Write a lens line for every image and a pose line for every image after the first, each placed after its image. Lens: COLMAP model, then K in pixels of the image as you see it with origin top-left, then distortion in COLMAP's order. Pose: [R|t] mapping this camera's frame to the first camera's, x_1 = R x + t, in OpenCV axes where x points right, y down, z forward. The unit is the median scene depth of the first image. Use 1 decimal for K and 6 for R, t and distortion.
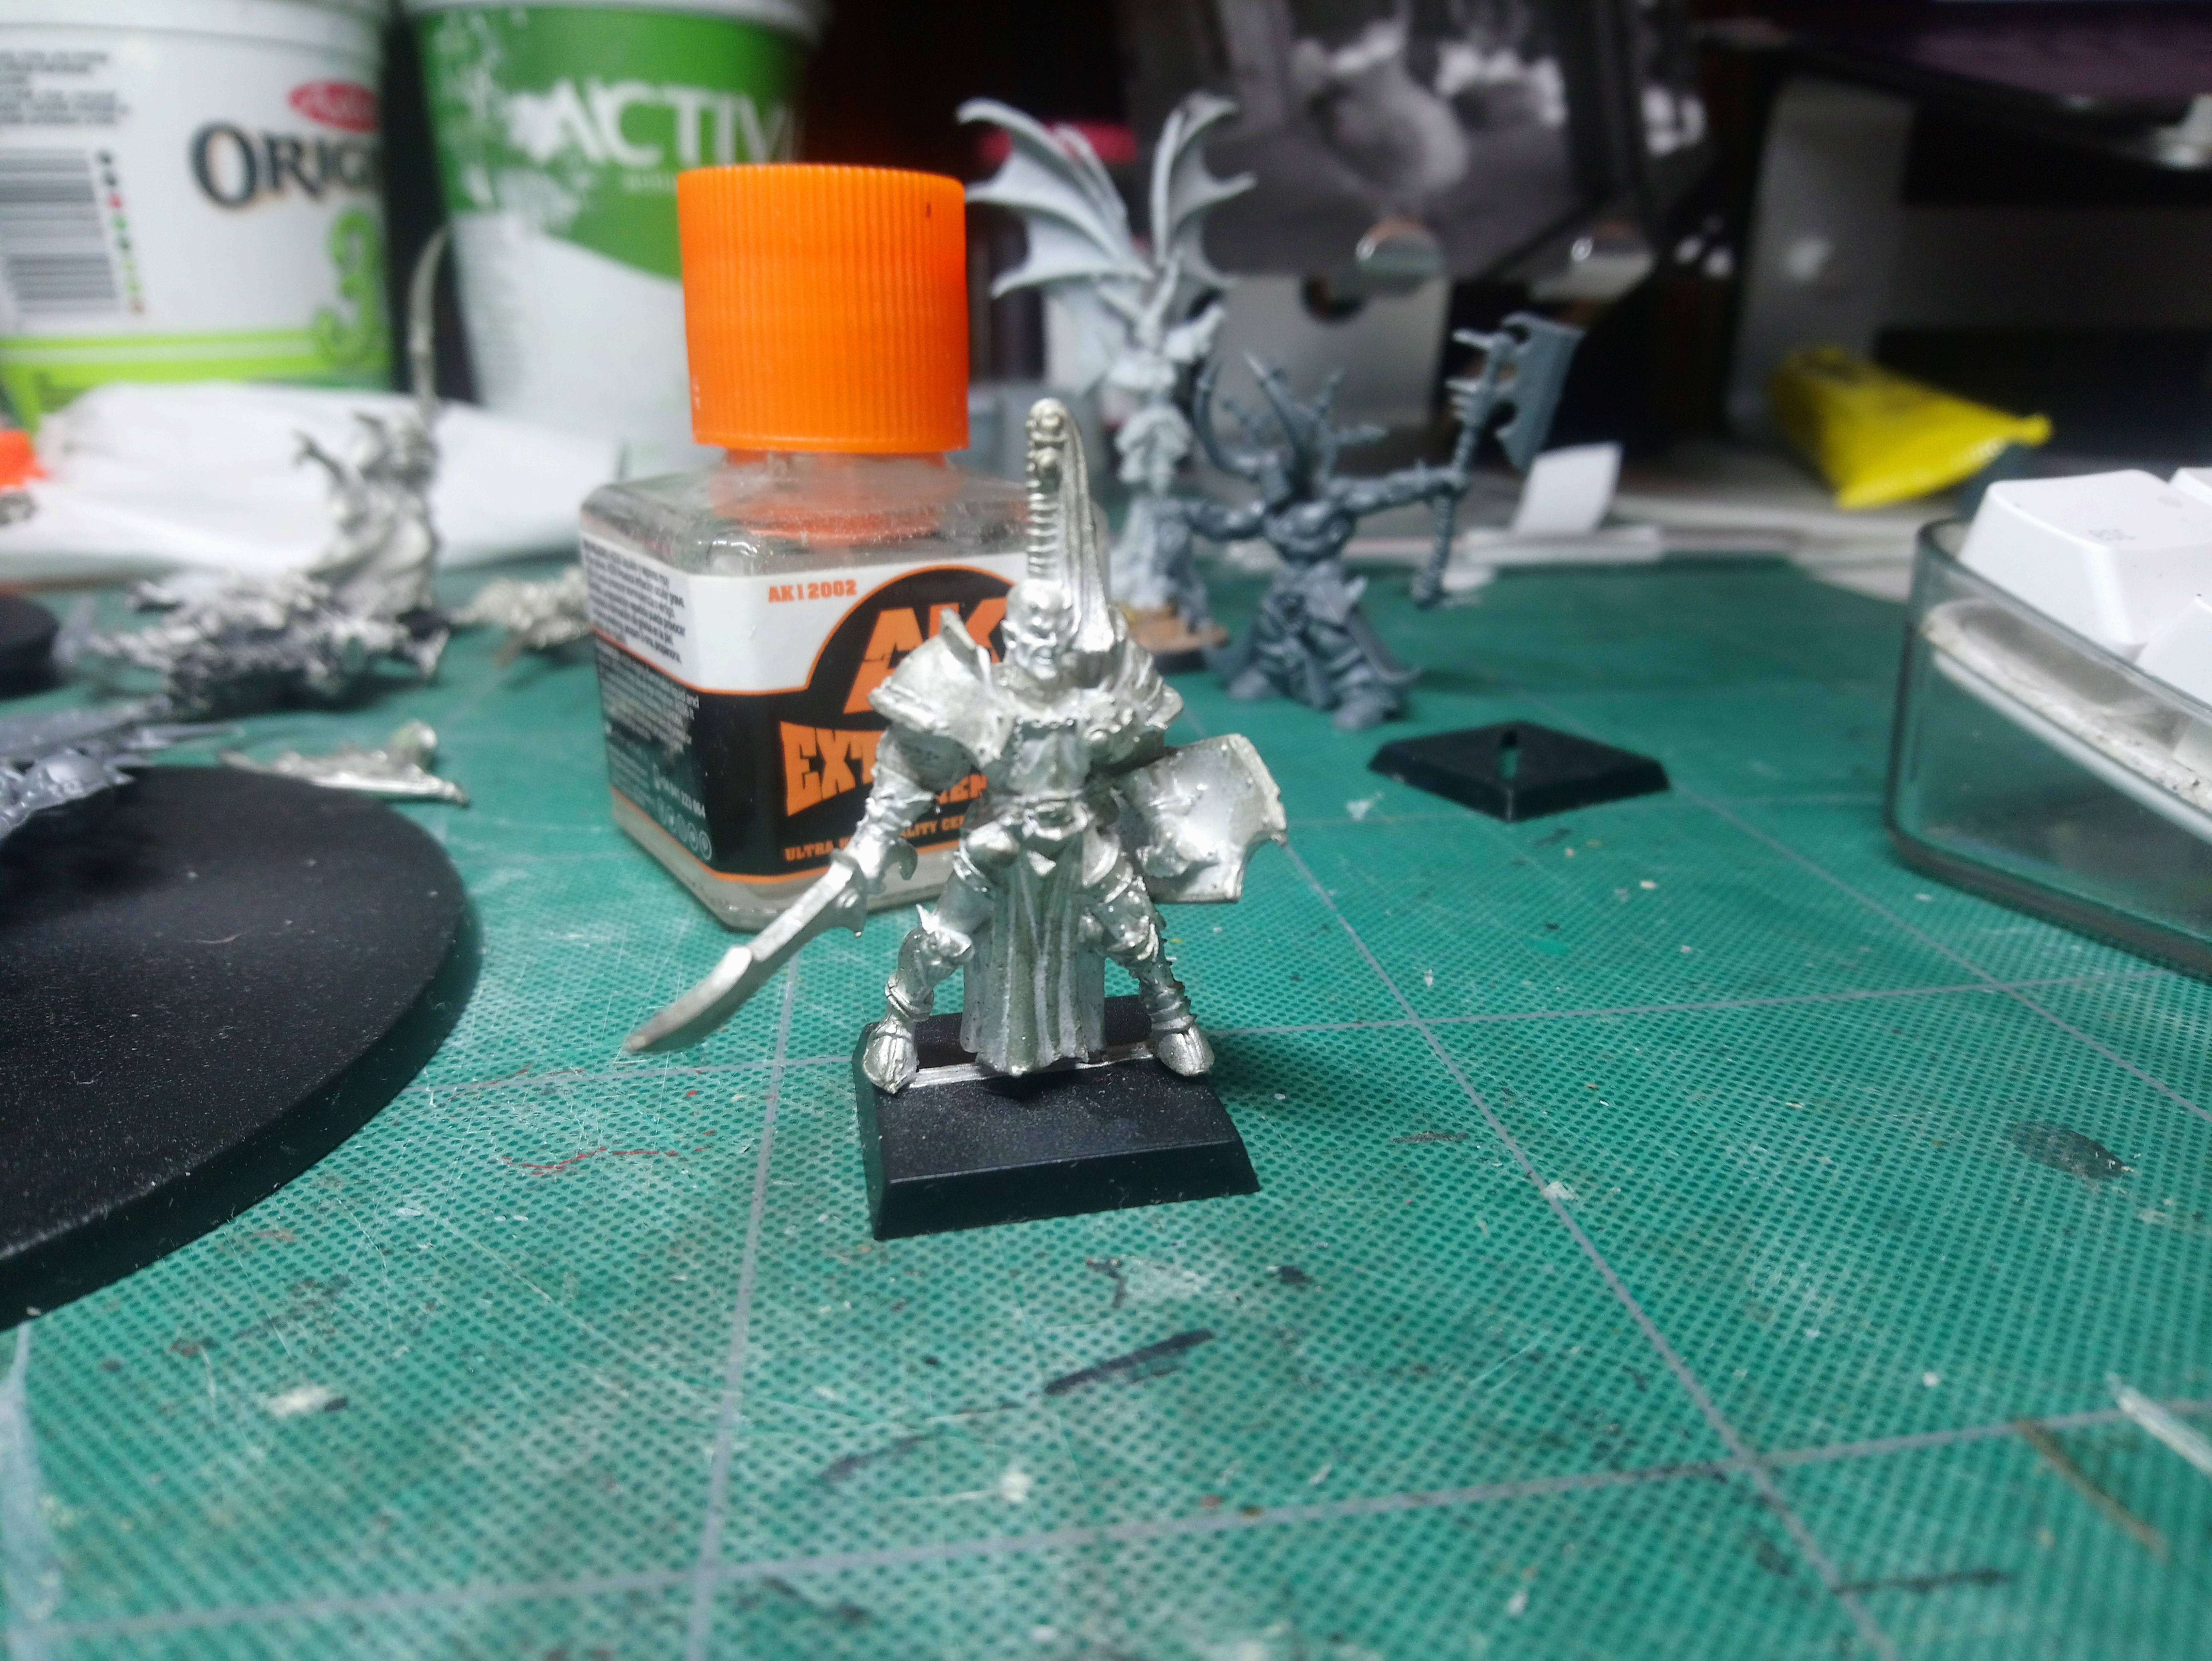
lens RADIAL K [[1604.3, 0, 1114.3], [0, 1604.3, 809.7], [0, 0, 1]] dist [0.003512, -0.072314]
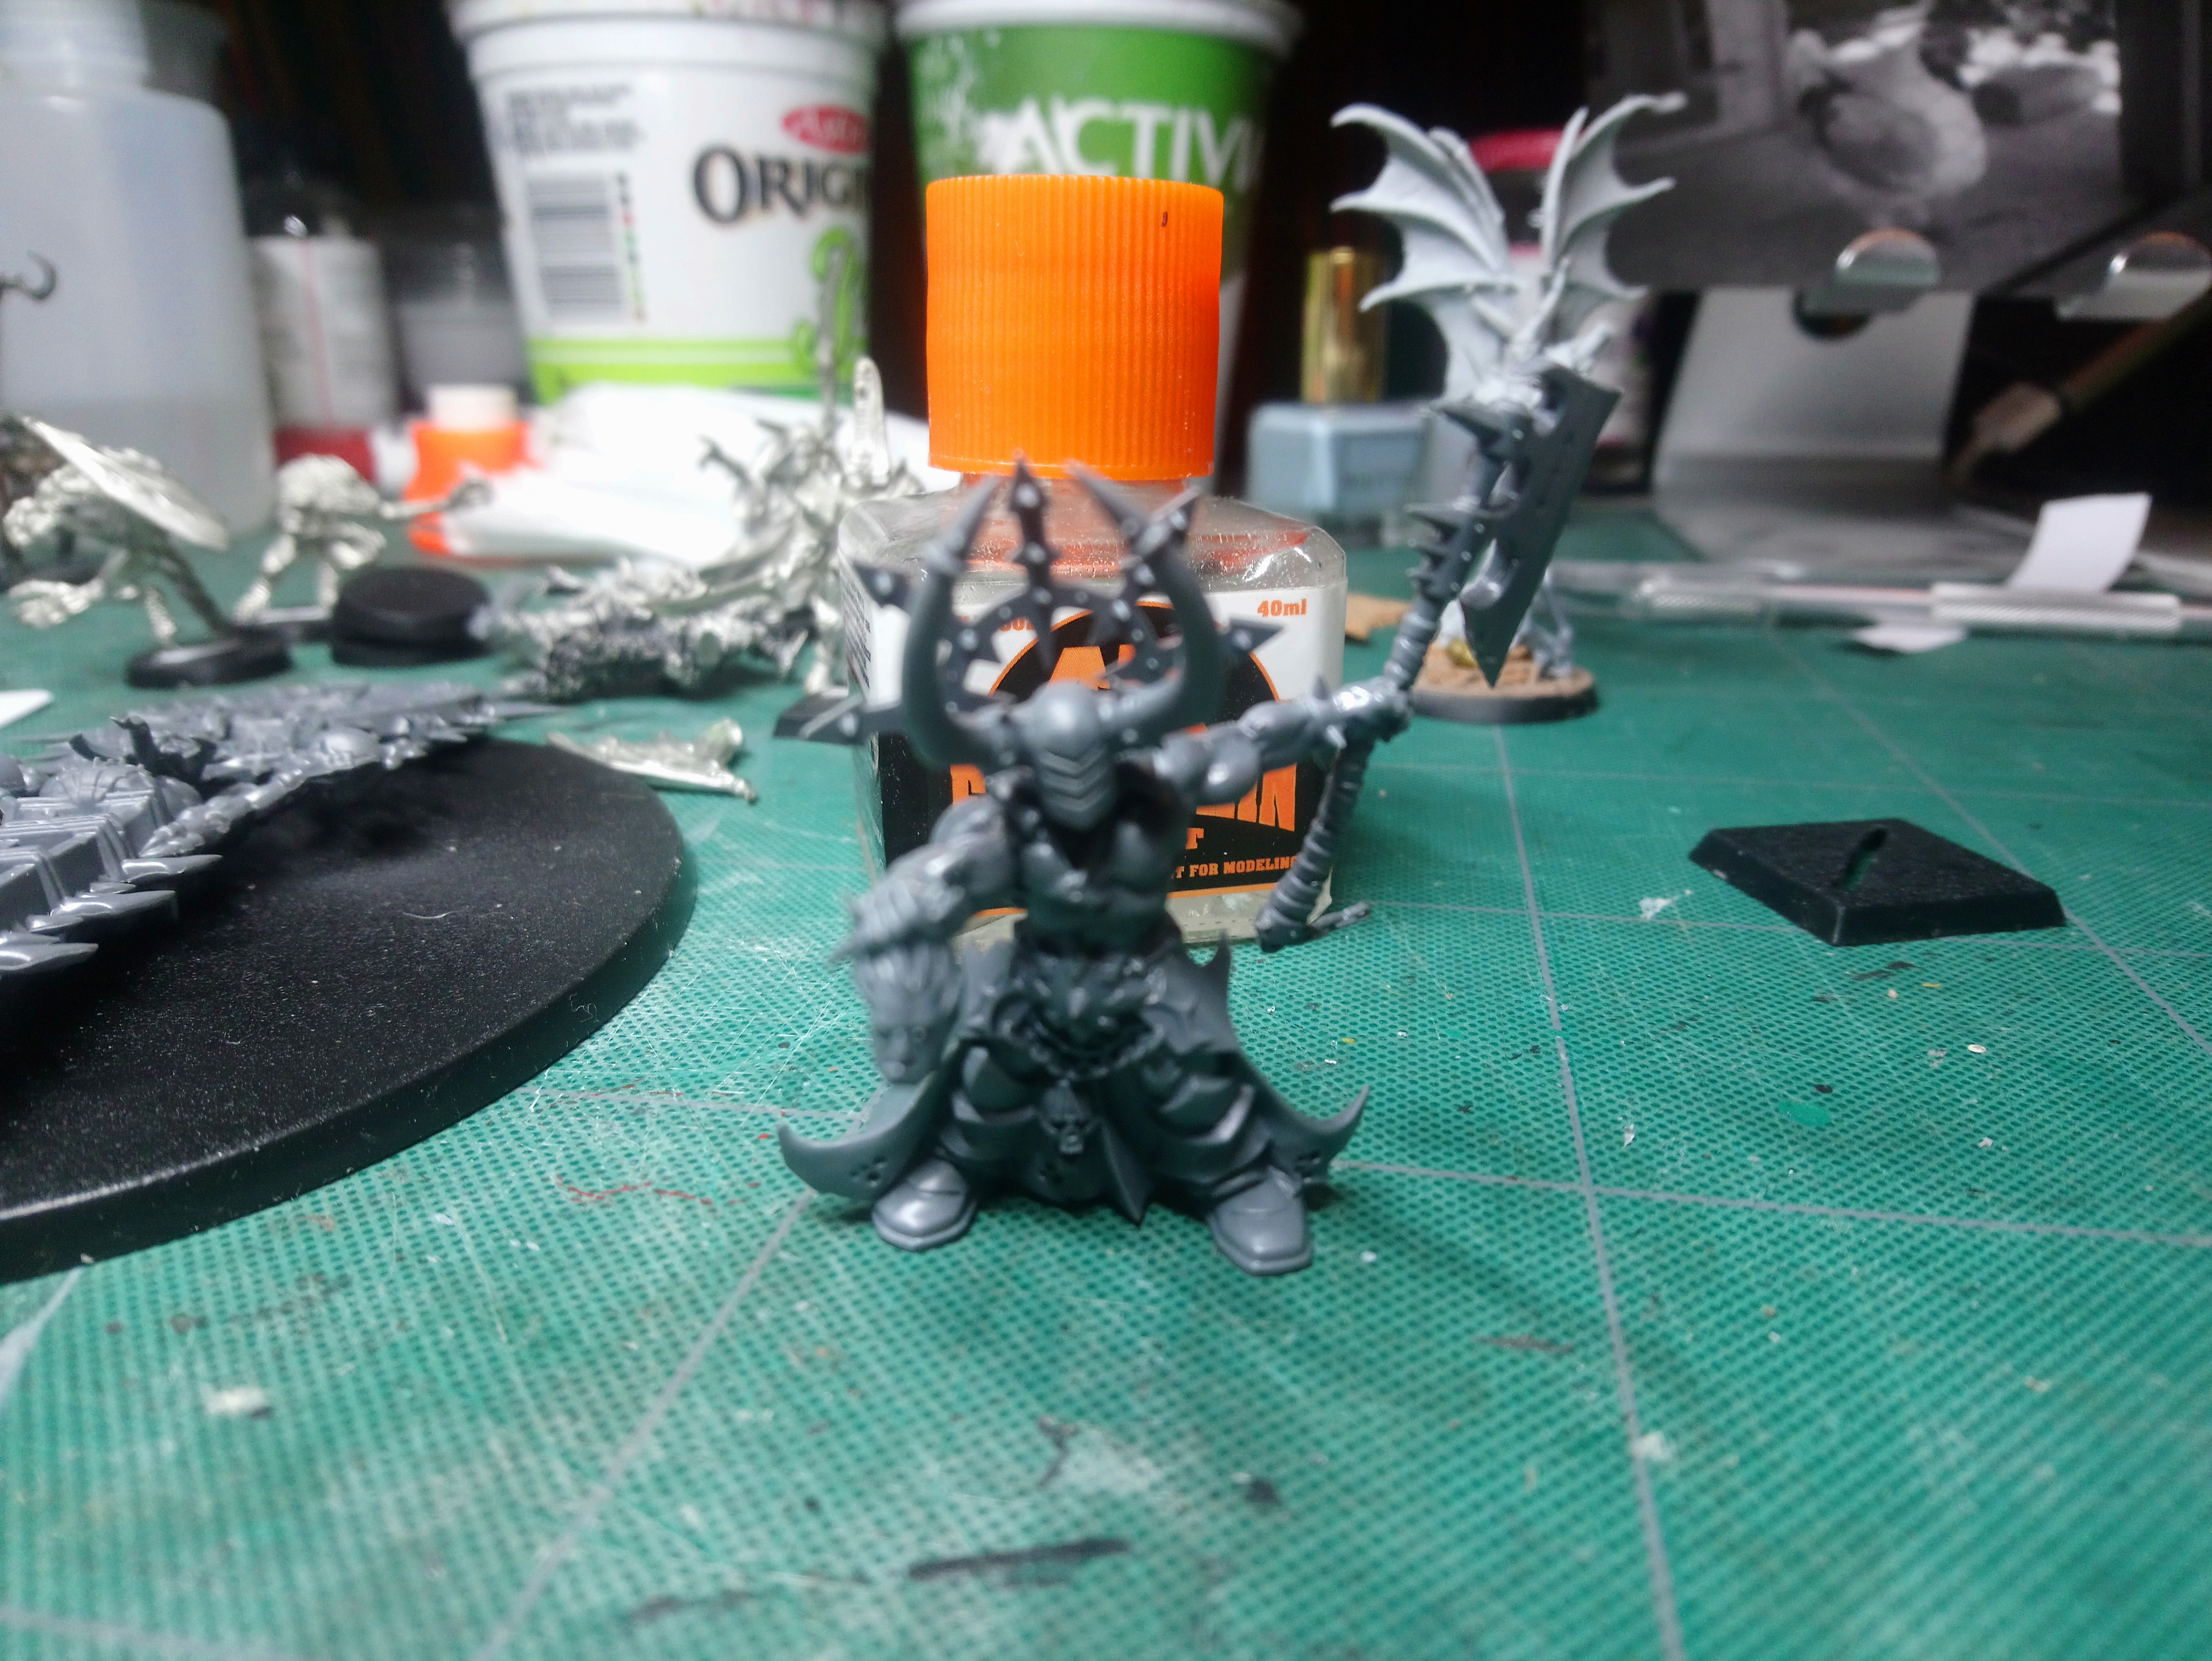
lens RADIAL K [[1604.3, 0, 1097.7], [0, 1604.3, 789.9], [0, 0, 1]] dist [0.003512, -0.072314]
pose [[0.945086, 0.092635, -0.313418, 0.137304], [-0.098390, 0.995145, -0.002559, -0.031851], [0.311660, 0.033256, 0.949612, 0.095033]]
